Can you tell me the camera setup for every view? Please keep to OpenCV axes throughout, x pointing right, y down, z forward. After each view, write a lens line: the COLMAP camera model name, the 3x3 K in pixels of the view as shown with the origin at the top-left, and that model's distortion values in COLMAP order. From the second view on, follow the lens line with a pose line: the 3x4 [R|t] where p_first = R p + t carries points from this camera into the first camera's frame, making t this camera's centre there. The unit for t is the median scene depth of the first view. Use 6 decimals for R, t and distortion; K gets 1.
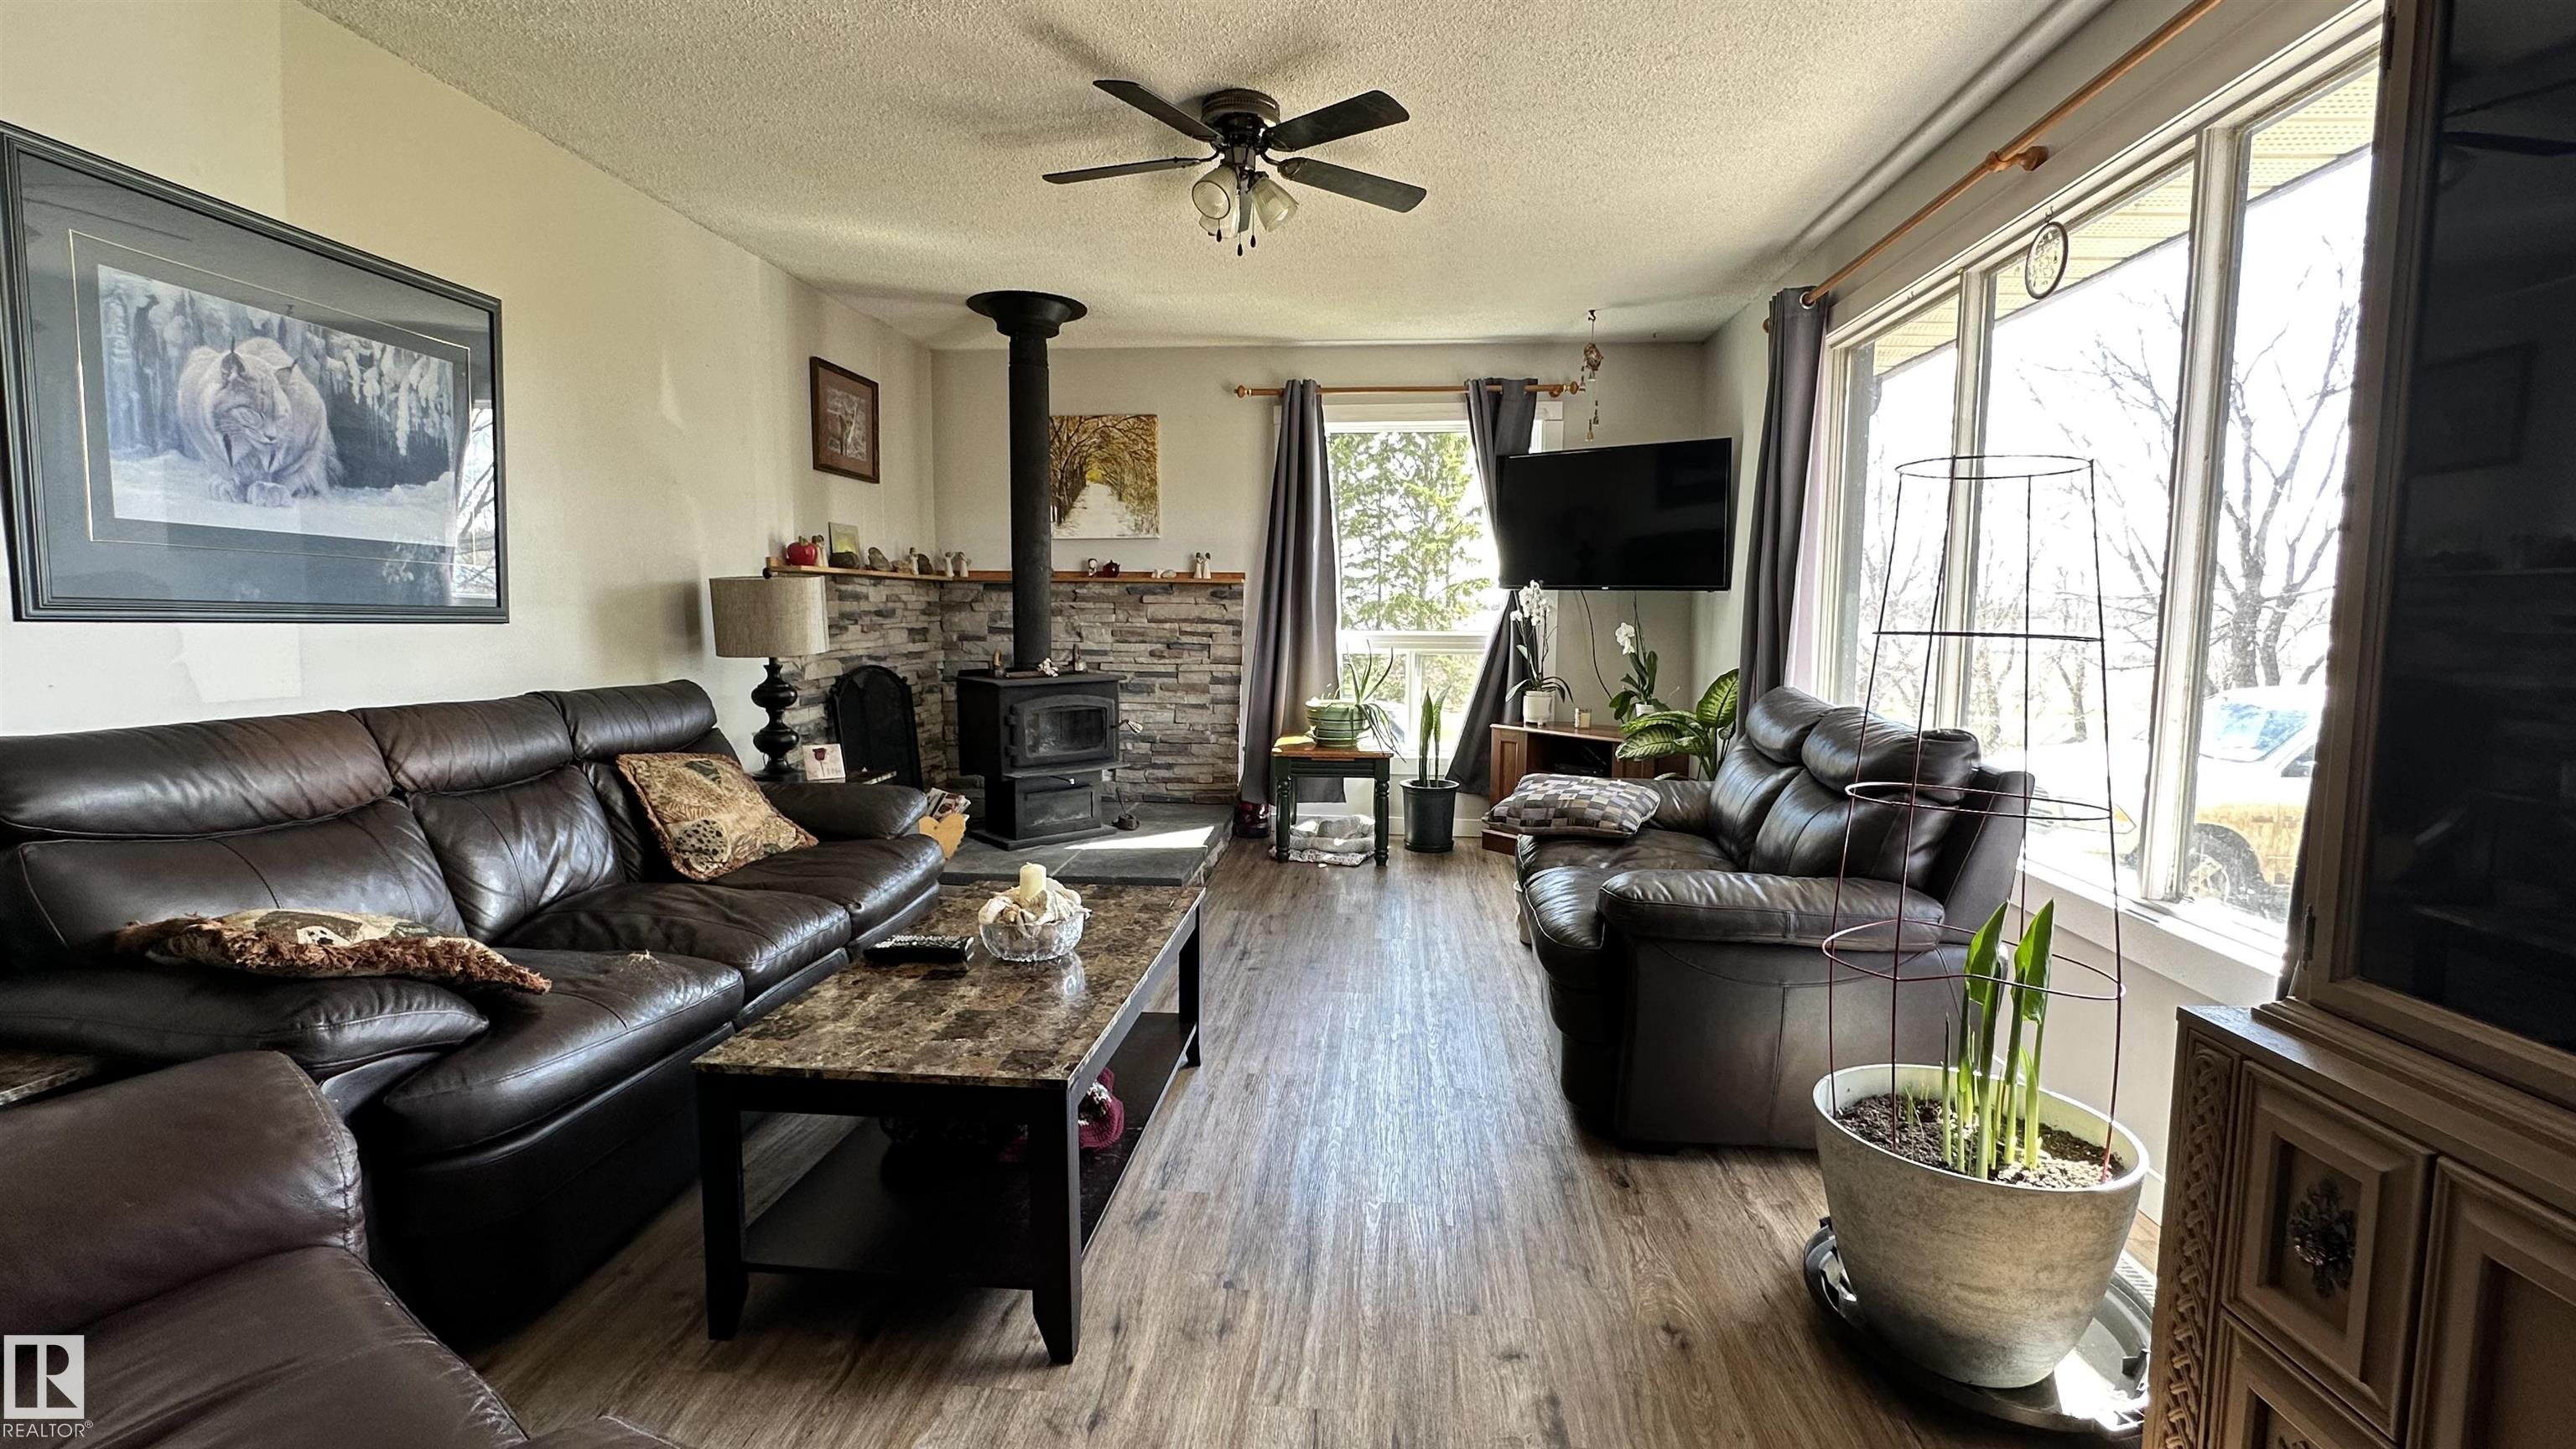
lens RADIAL K [[1137.2, 0, 1288.0], [0, 1137.2, 724.5], [0, 0, 1]] dist [-0.001510, 0.000125]
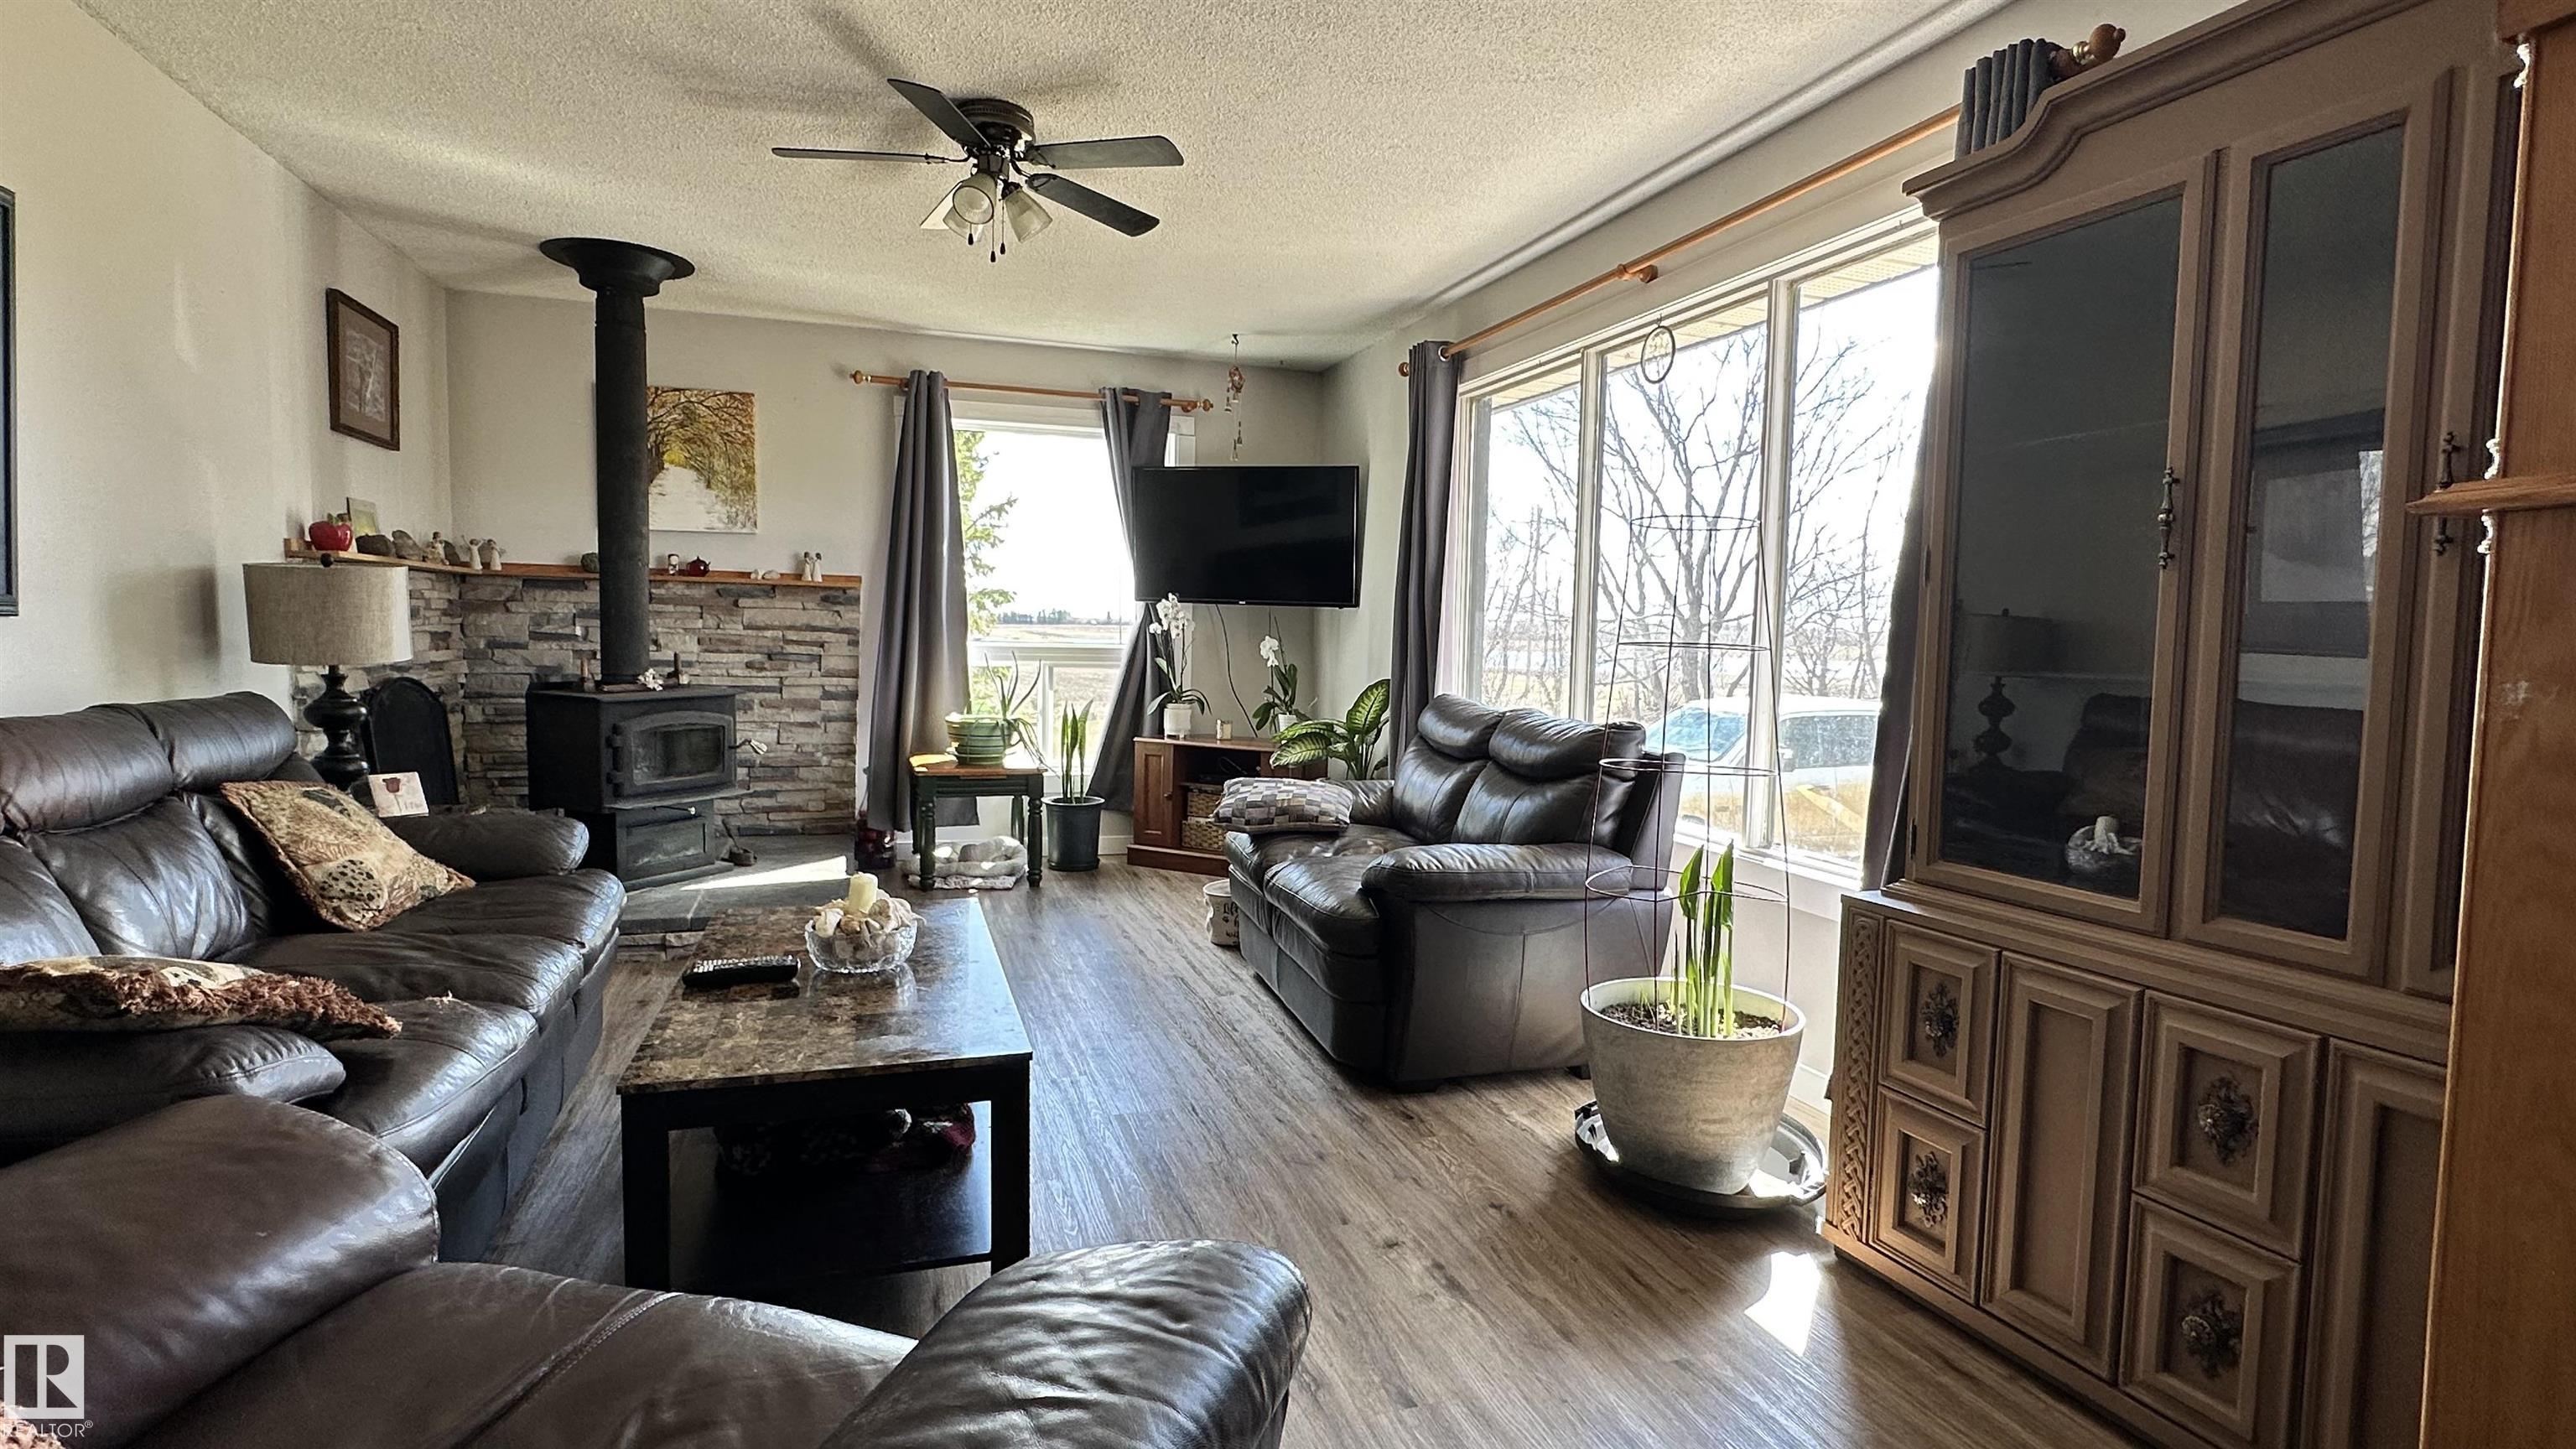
lens RADIAL K [[1271.2, 0, 1288.0], [0, 1271.2, 724.5], [0, 0, 1]] dist [0.001181, -0.000237]
pose [[0.916260, -0.014951, 0.400305, -0.174065], [0.023402, 0.999594, -0.016231, 0.011531], [-0.399900, 0.024240, 0.916238, -0.077959]]
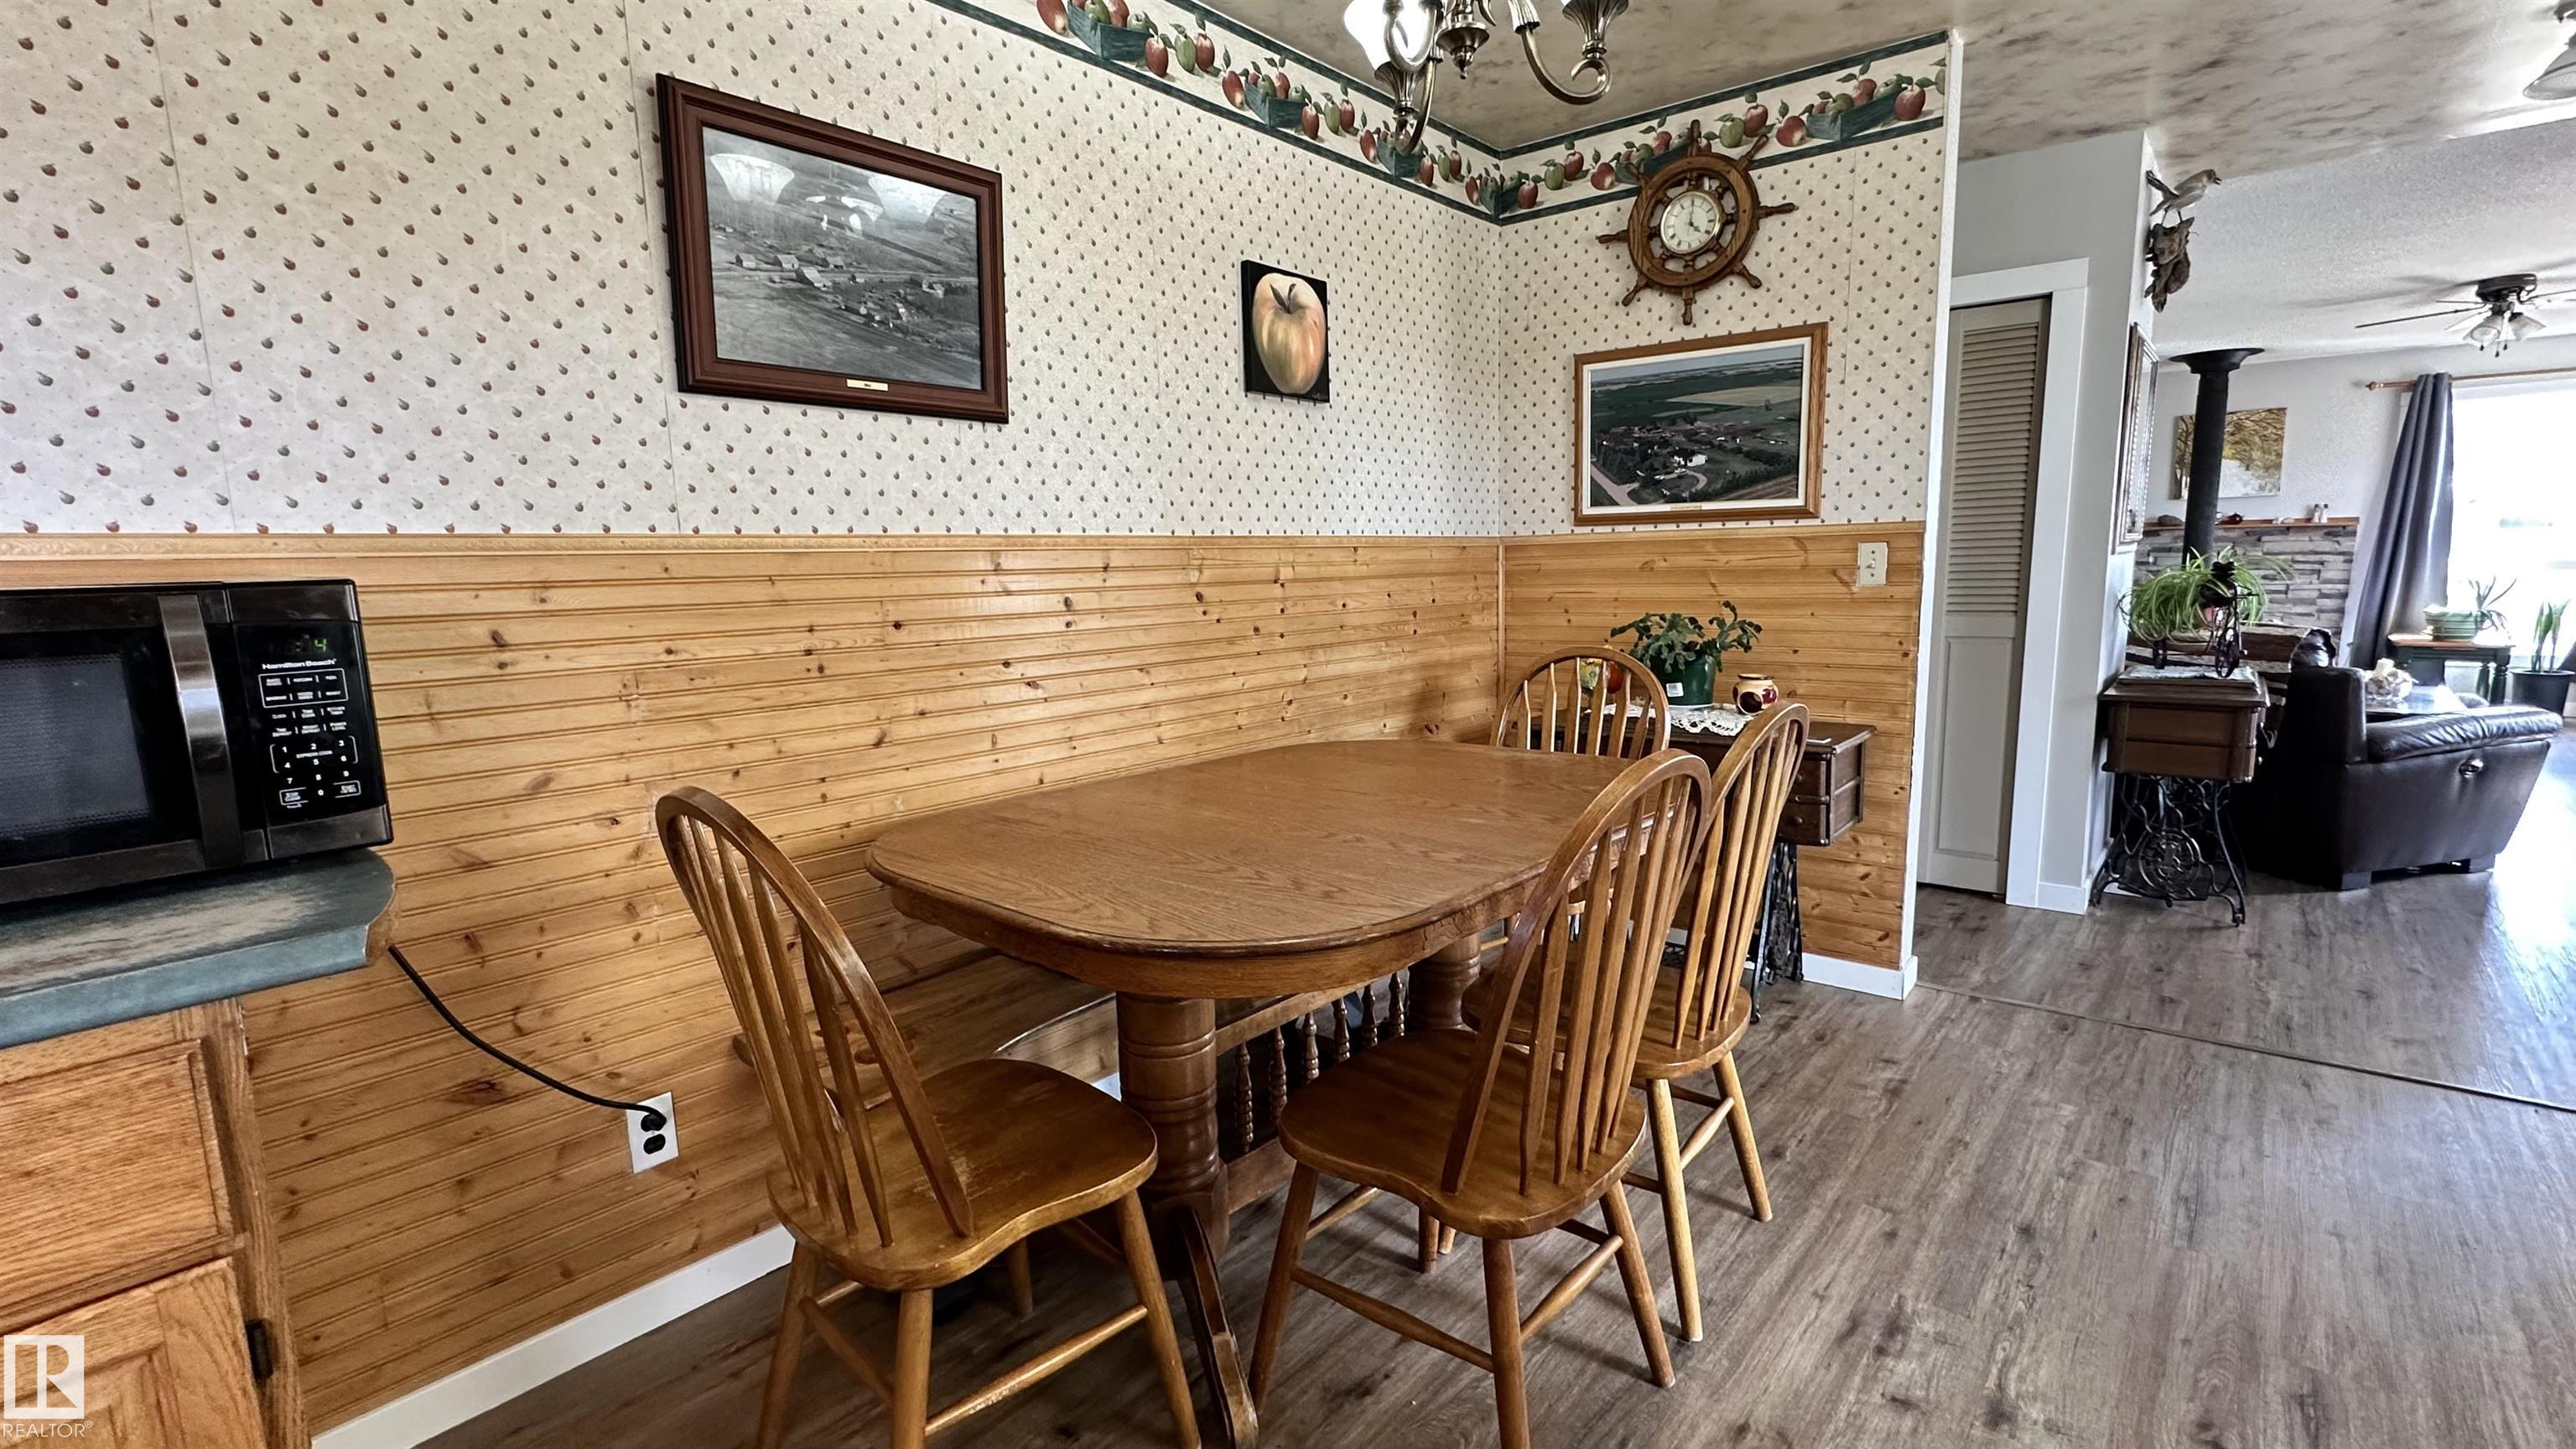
lens RADIAL K [[1154.7, 0, 1288.0], [0, 1154.7, 724.5], [0, 0, 1]] dist [-0.000851, -0.000143]
pose [[0.818791, 0.059927, -0.570955, -0.376488], [-0.032112, 0.997761, 0.058674, 0.101122], [0.573193, -0.029707, 0.818882, -1.177363]]
